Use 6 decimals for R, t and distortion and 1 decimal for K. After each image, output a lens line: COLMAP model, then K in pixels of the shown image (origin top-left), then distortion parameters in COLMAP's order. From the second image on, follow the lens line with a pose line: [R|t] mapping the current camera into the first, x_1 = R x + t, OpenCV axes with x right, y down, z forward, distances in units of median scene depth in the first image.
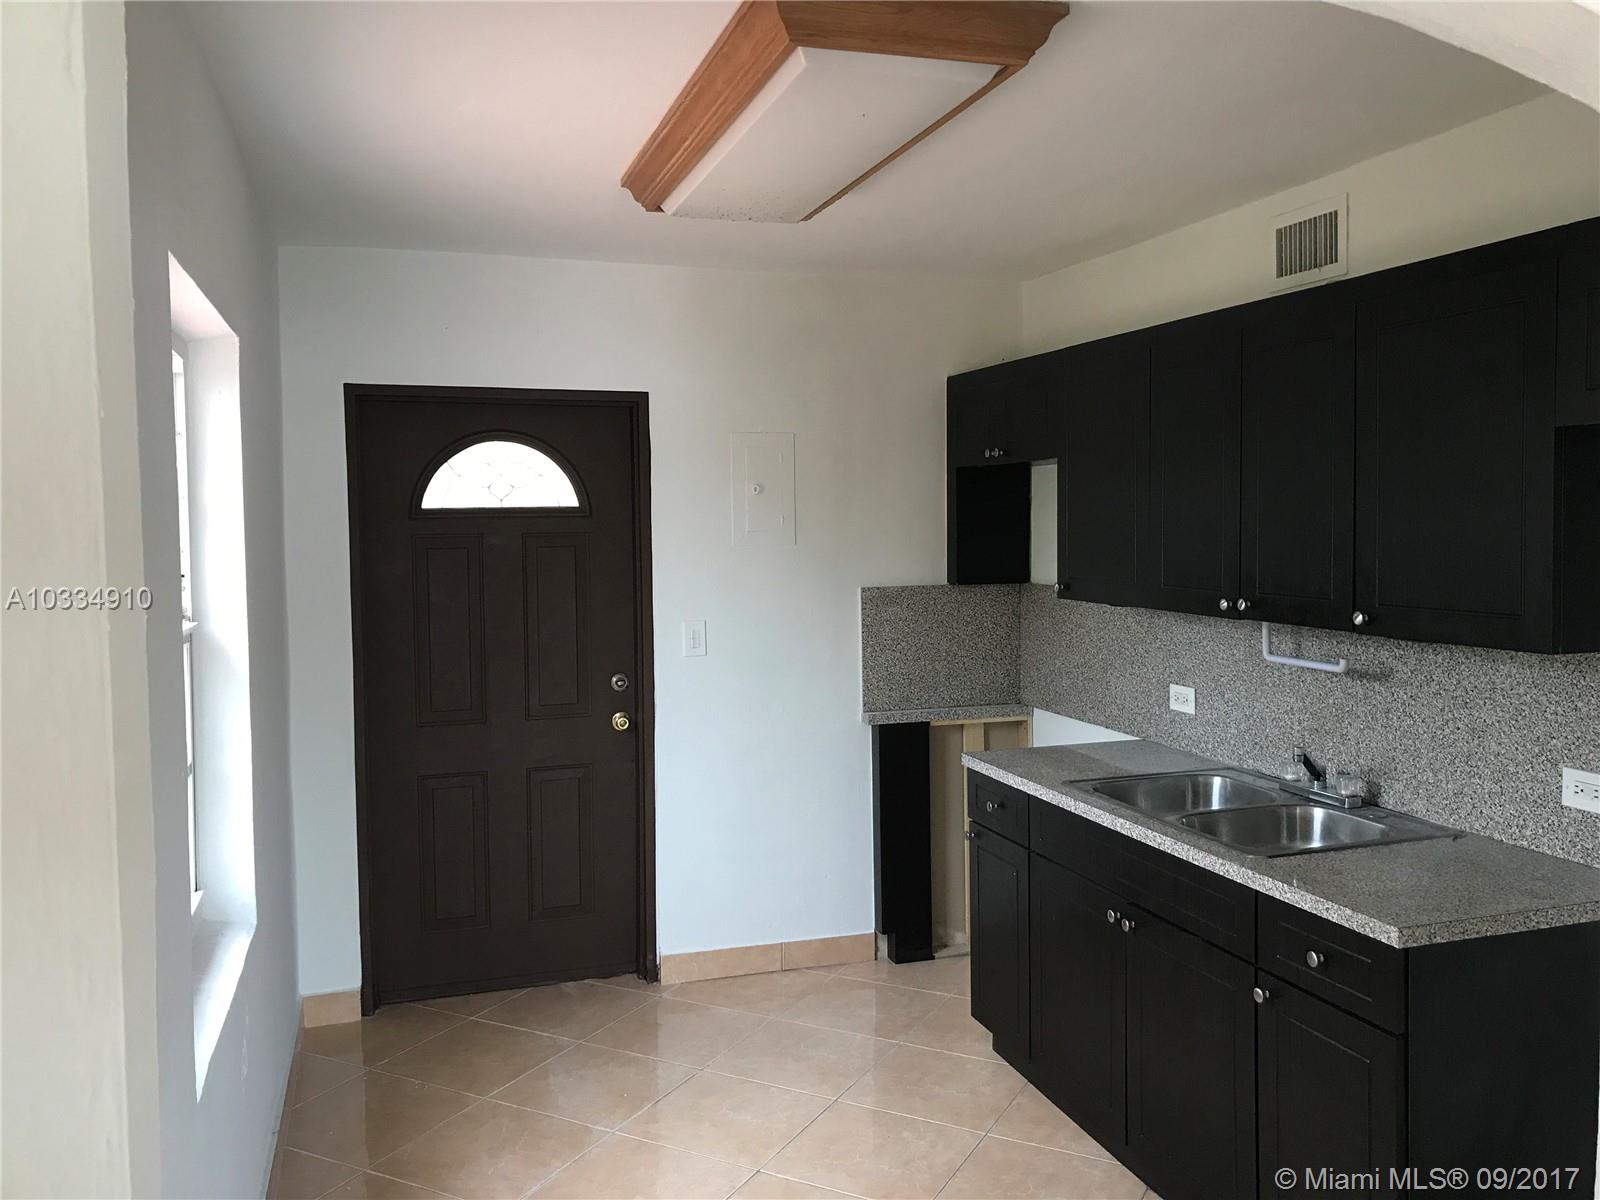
lens RADIAL K [[1299.0, 0, 803.8], [0, 1299.0, 600.7], [0, 0, 1]] dist [0.008643, -0.012401]
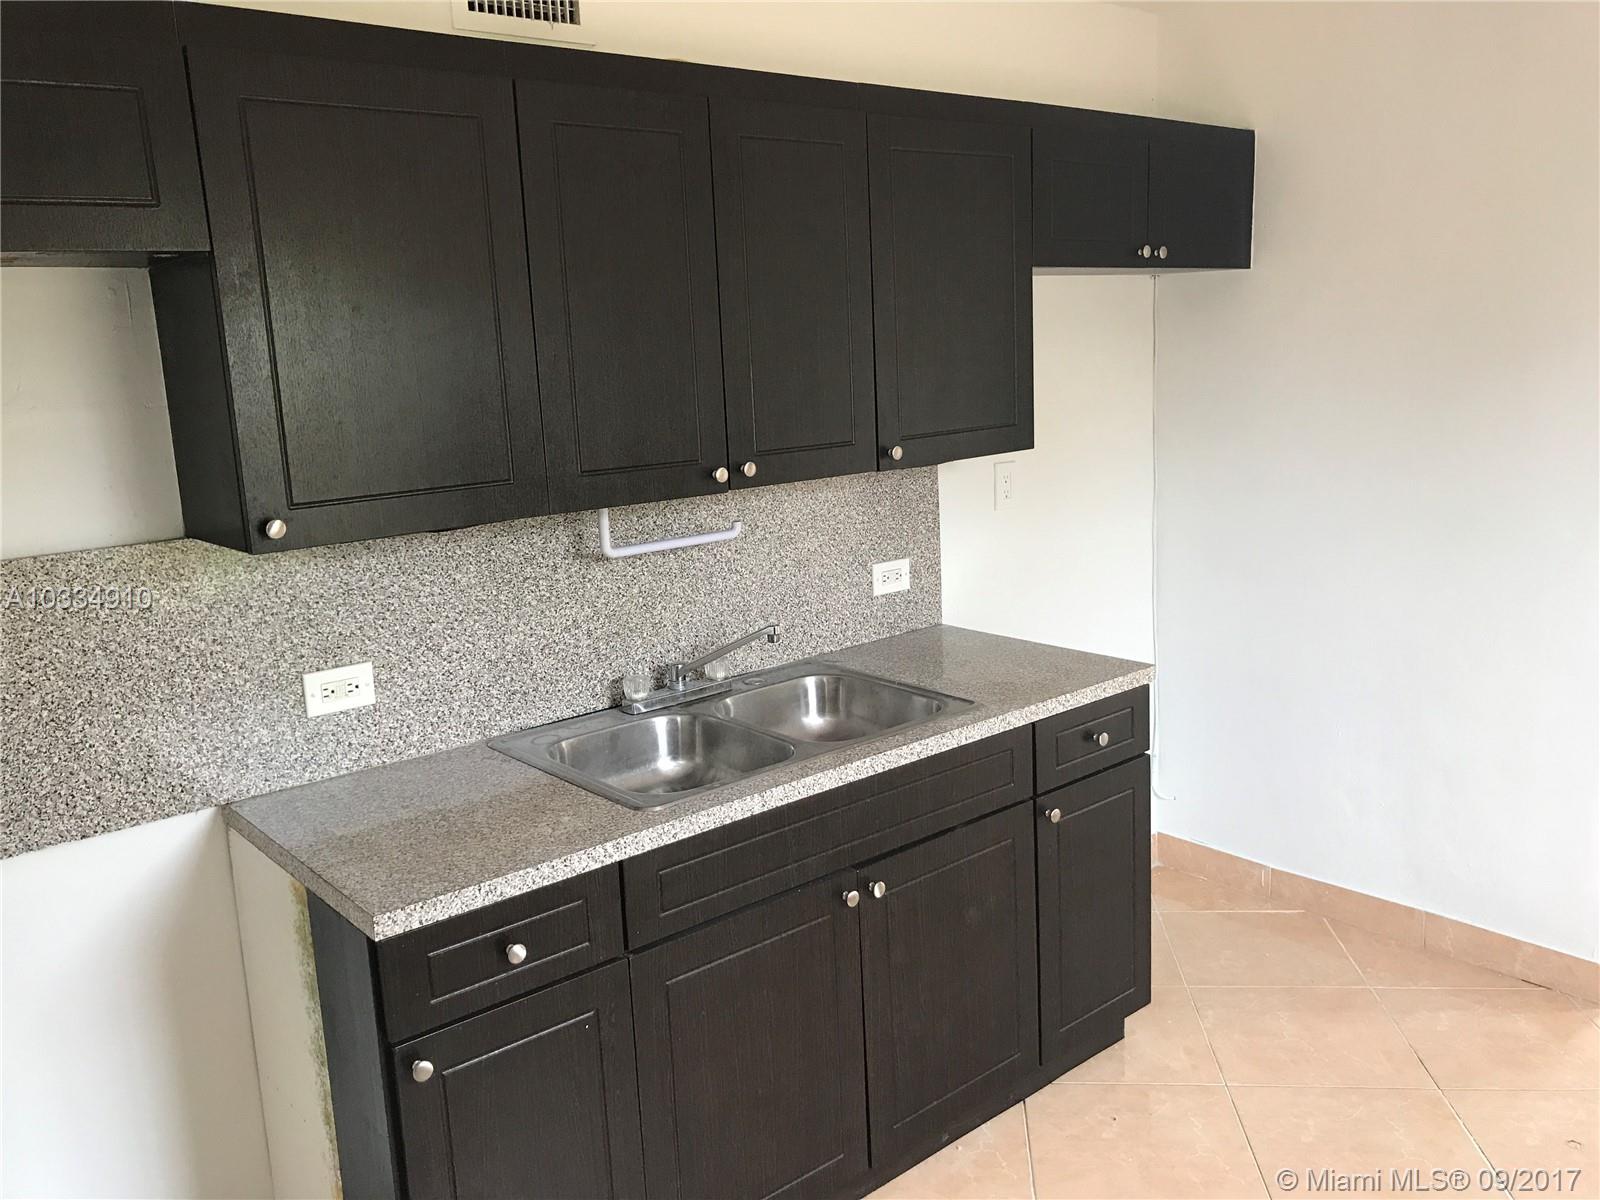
lens RADIAL K [[1299.0, 0, 804.5], [0, 1299.0, 590.0], [0, 0, 1]] dist [0.008643, -0.012401]
pose [[-0.373228, -0.142974, 0.916657, -0.365432], [0.113949, 0.973508, 0.198236, -0.069720], [-0.920715, 0.178439, -0.347049, 1.127981]]
